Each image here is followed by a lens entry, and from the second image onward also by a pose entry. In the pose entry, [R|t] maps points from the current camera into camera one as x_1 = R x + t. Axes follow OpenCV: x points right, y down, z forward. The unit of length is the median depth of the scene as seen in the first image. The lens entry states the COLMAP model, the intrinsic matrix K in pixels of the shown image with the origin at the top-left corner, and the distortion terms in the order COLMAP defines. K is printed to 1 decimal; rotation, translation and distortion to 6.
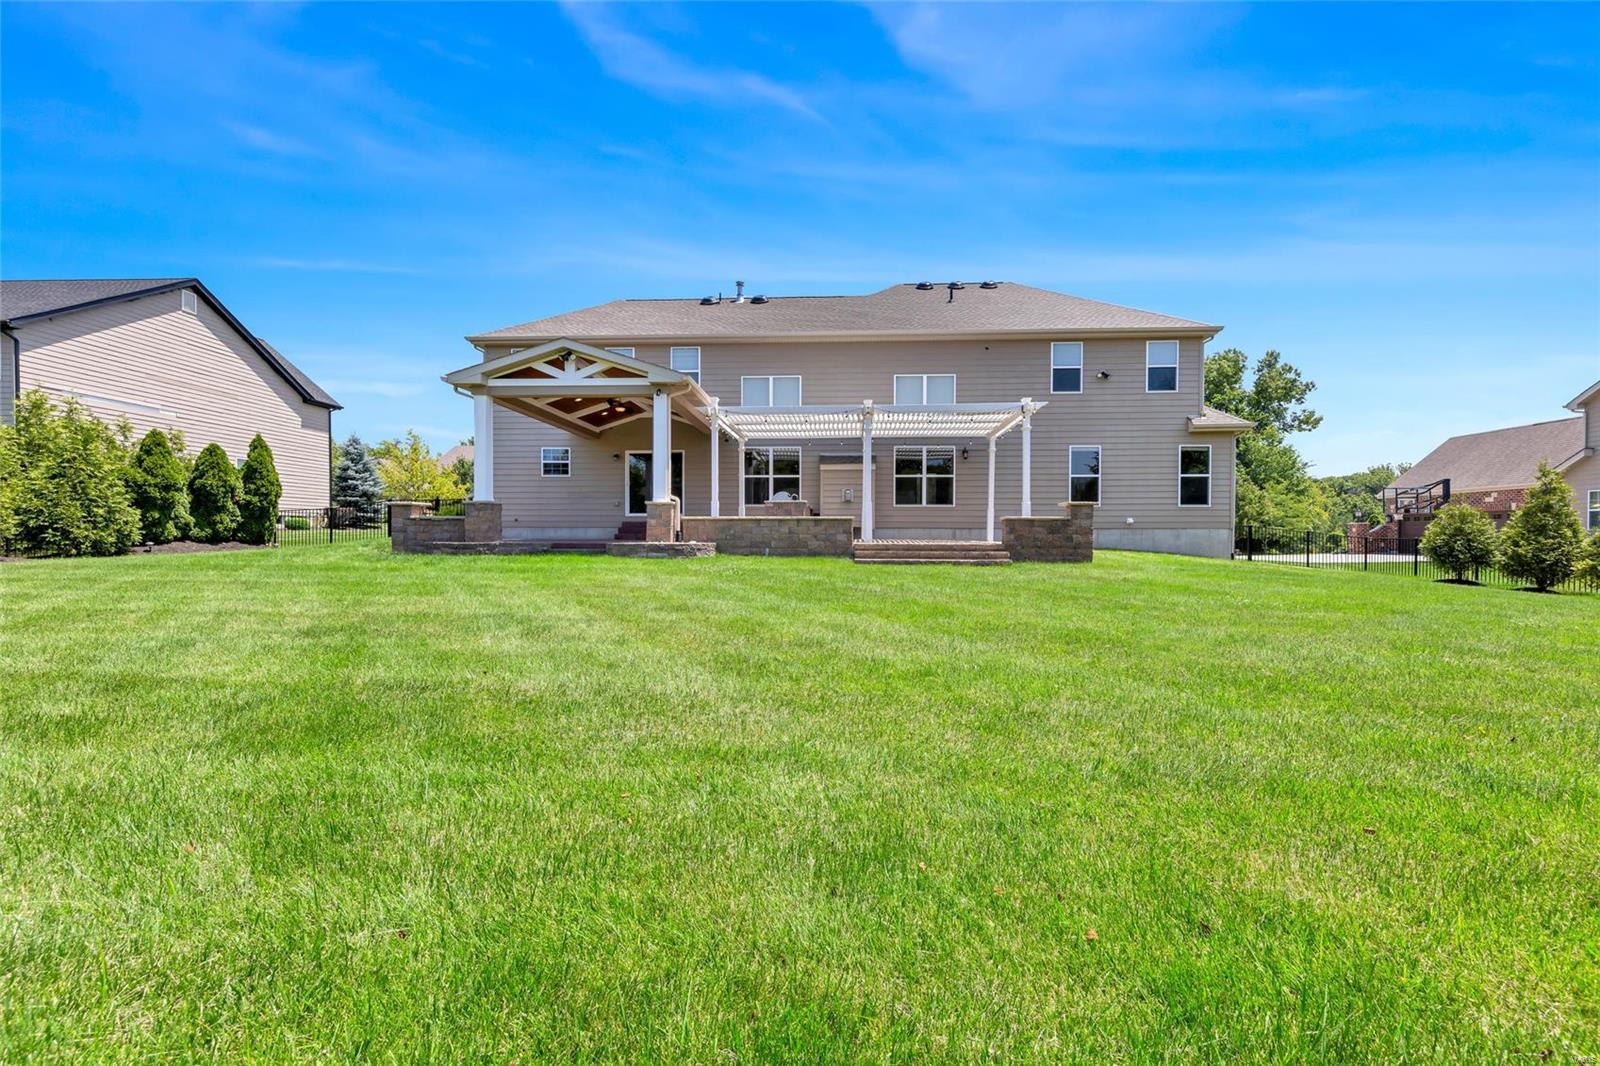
lens RADIAL K [[627.7, 0, 797.0], [0, 627.7, 539.8], [0, 0, 1]] dist [0.004282, 0.000499]
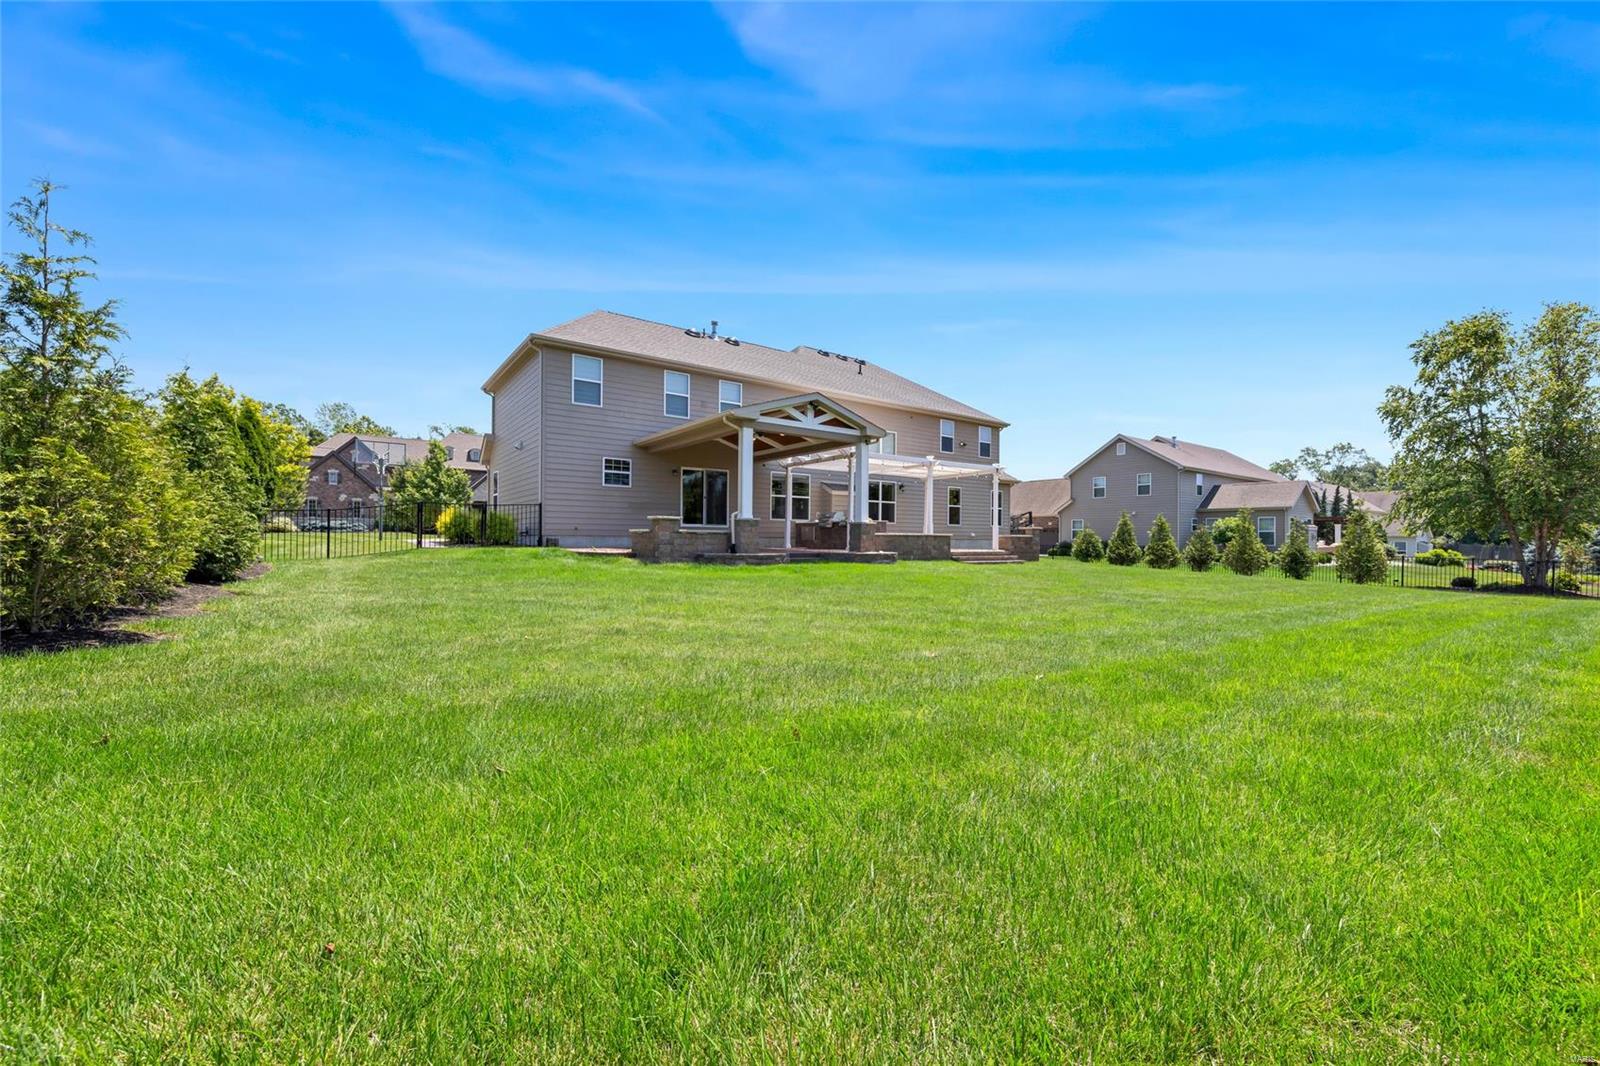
lens RADIAL K [[627.7, 0, 803.1], [0, 627.7, 530.1], [0, 0, 1]] dist [0.004282, 0.000499]
pose [[0.772461, 0.012036, 0.634948, -1.178438], [-0.001733, 0.999857, -0.016844, -0.020055], [-0.635060, 0.011911, 0.772371, 0.032306]]
